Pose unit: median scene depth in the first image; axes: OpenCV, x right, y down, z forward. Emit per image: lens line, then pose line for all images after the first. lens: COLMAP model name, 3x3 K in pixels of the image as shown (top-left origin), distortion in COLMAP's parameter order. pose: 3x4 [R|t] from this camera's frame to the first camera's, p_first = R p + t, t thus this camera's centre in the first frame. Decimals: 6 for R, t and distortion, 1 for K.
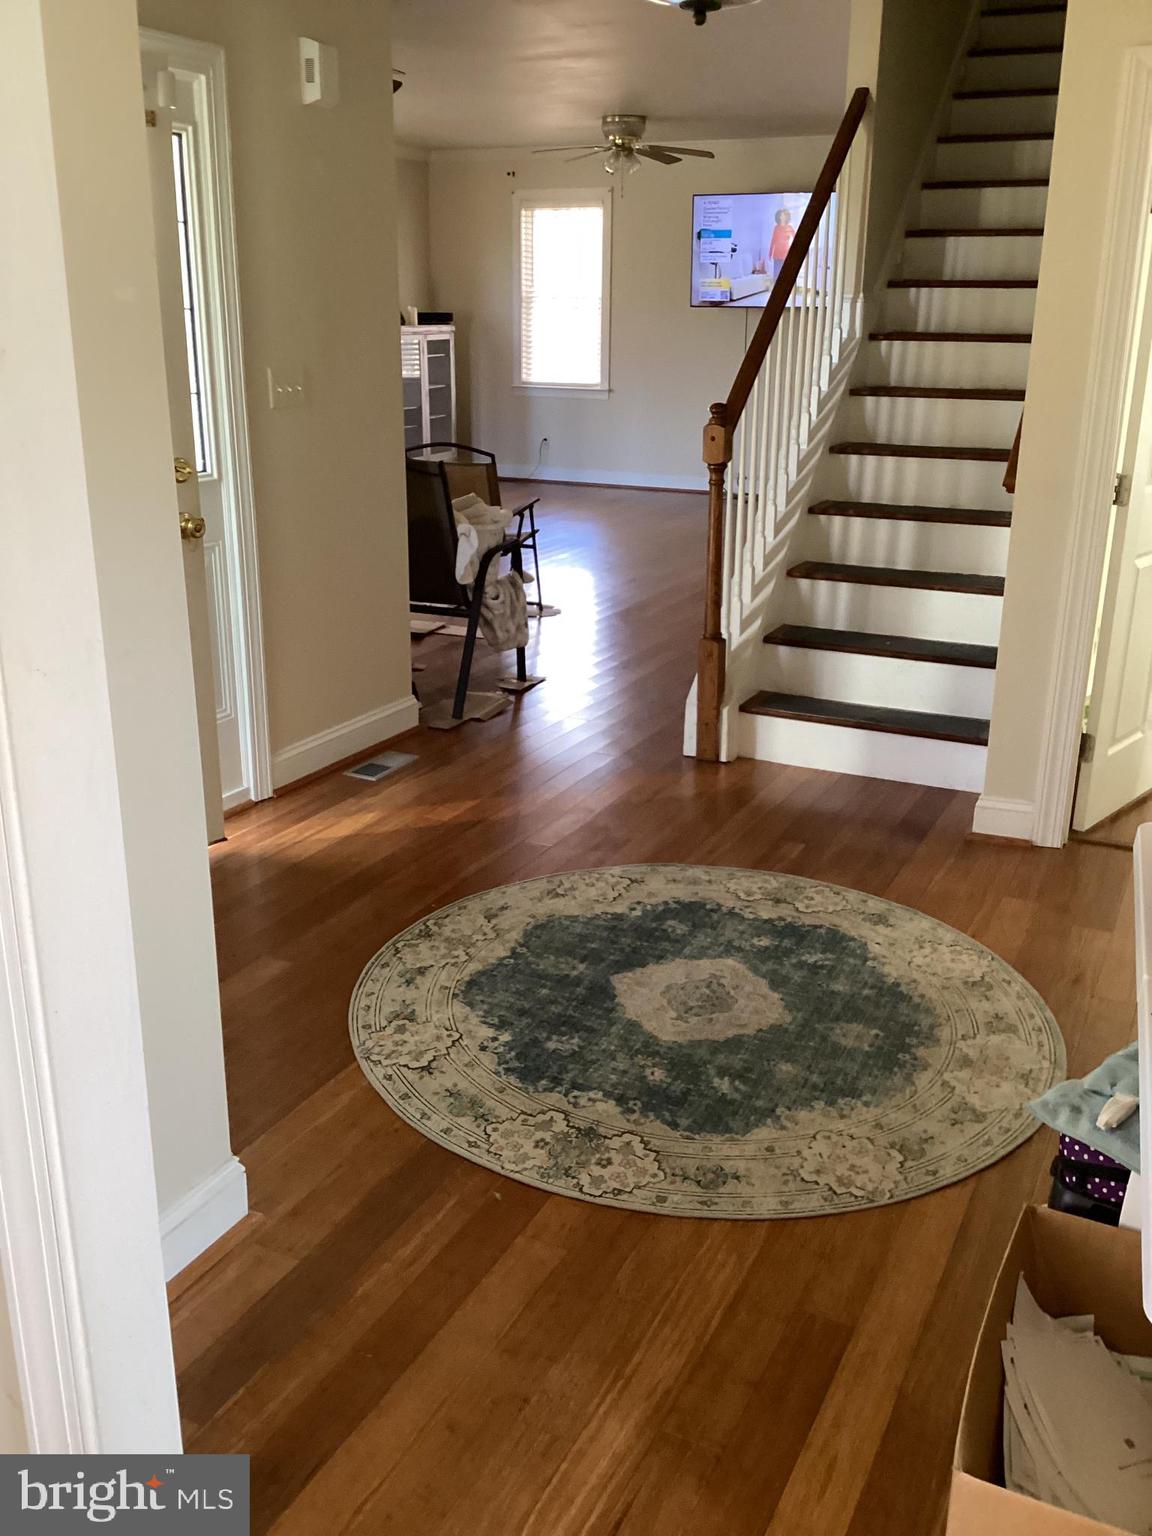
lens RADIAL K [[1389.1, 0, 576.0], [0, 1389.1, 768.0], [0, 0, 1]] dist [0.077911, -0.318907]
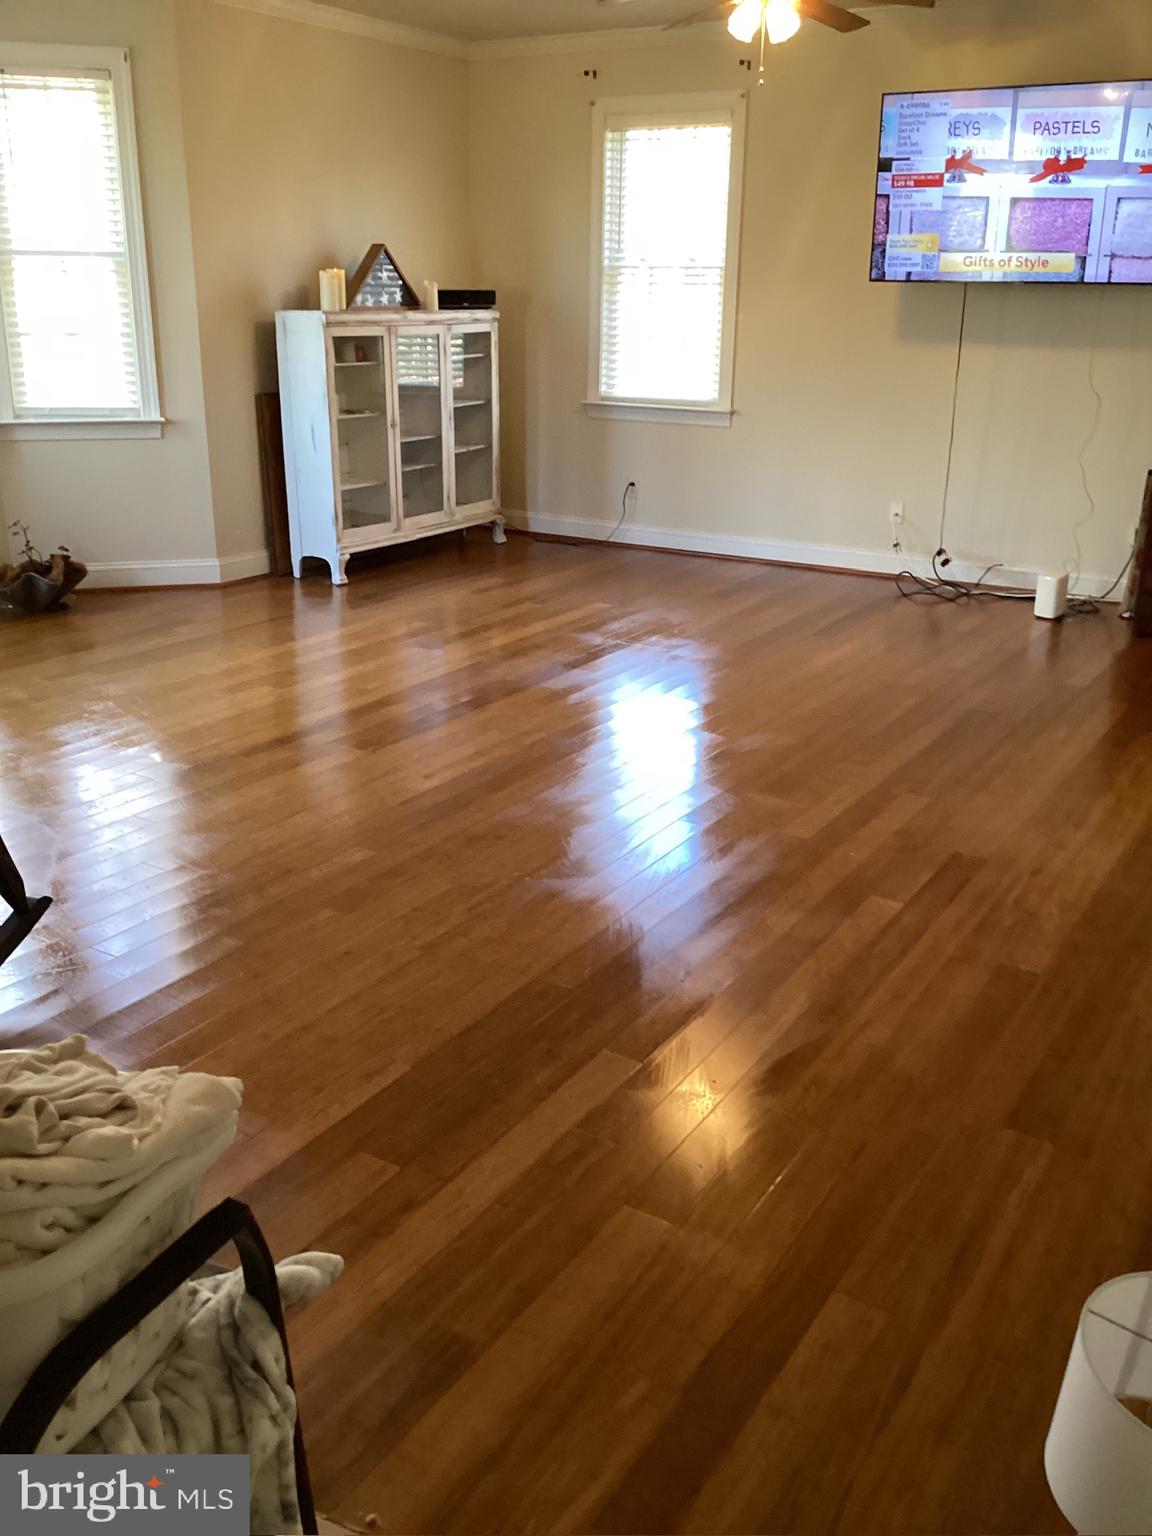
lens RADIAL K [[1372.3, 0, 576.0], [0, 1372.3, 768.0], [0, 0, 1]] dist [0.097874, -0.202360]
pose [[0.995493, 0.035044, -0.088120, 0.014387], [-0.033701, 0.999293, 0.016685, -0.113246], [0.088643, -0.013640, 0.995970, 0.349174]]
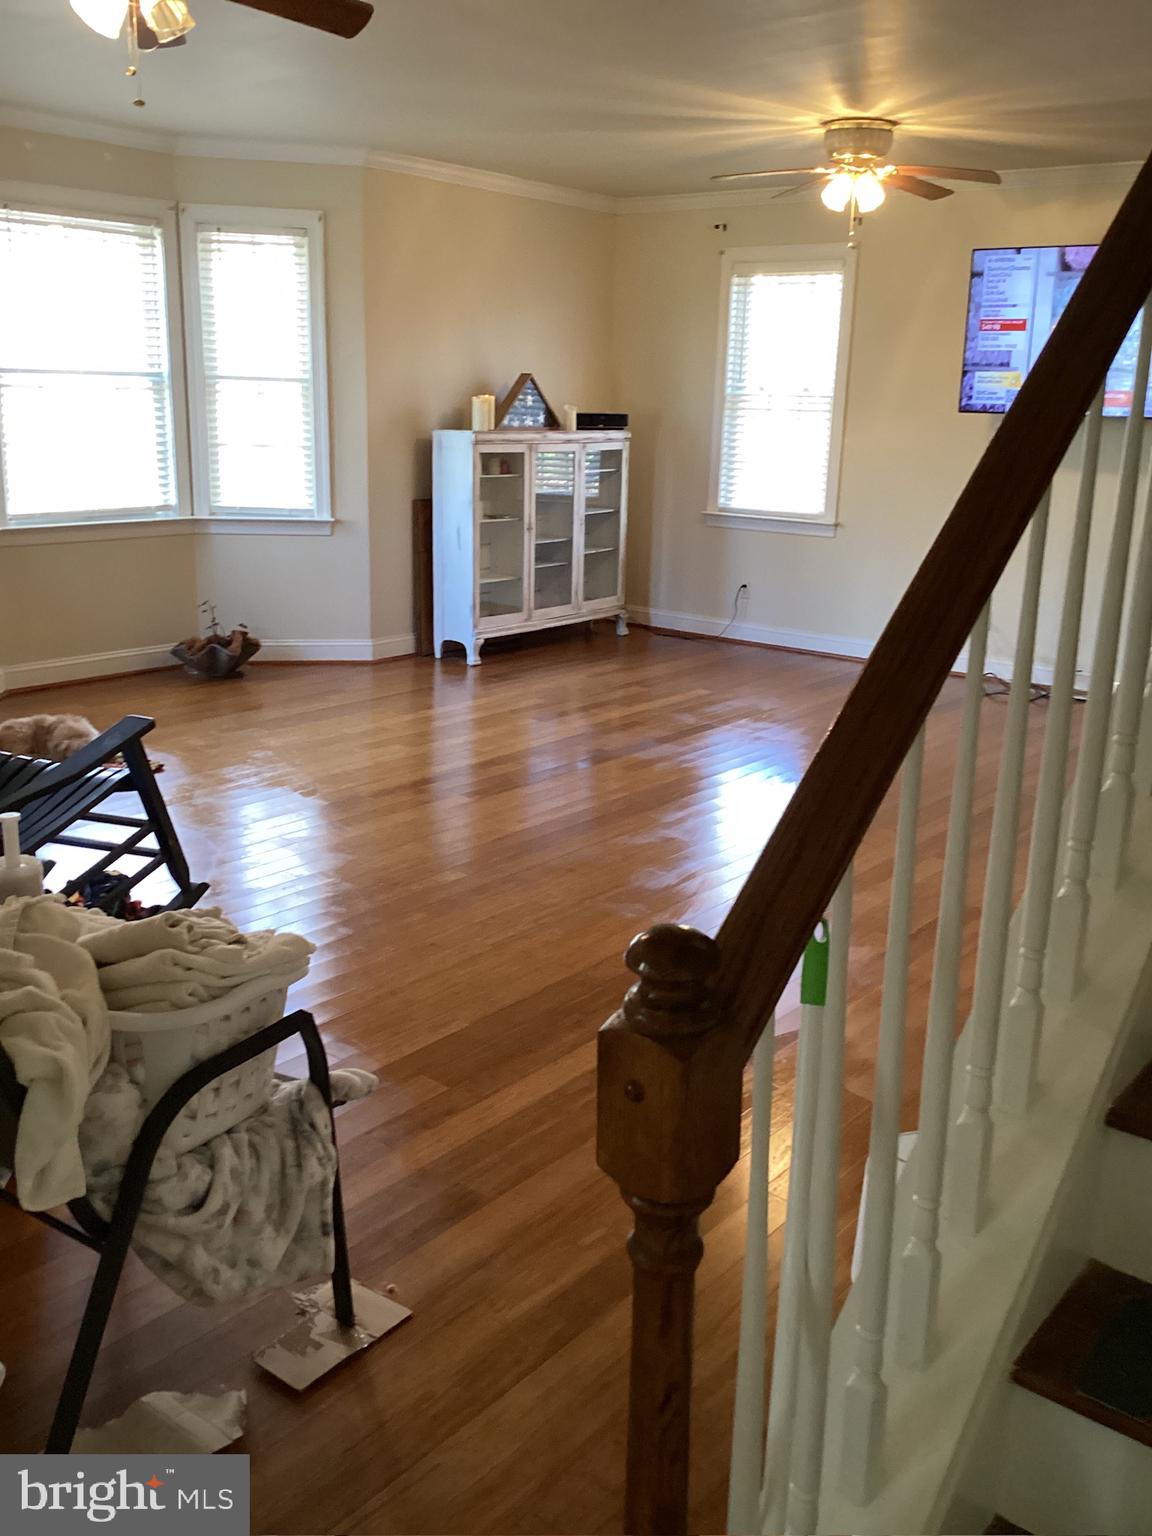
lens RADIAL K [[1372.3, 0, 576.0], [0, 1372.3, 768.0], [0, 0, 1]] dist [0.097874, -0.202360]
pose [[0.976335, 0.073443, -0.203412, 0.047181], [-0.084942, 0.995211, -0.048377, -0.100575], [0.198885, 0.064510, 0.977897, 0.287517]]
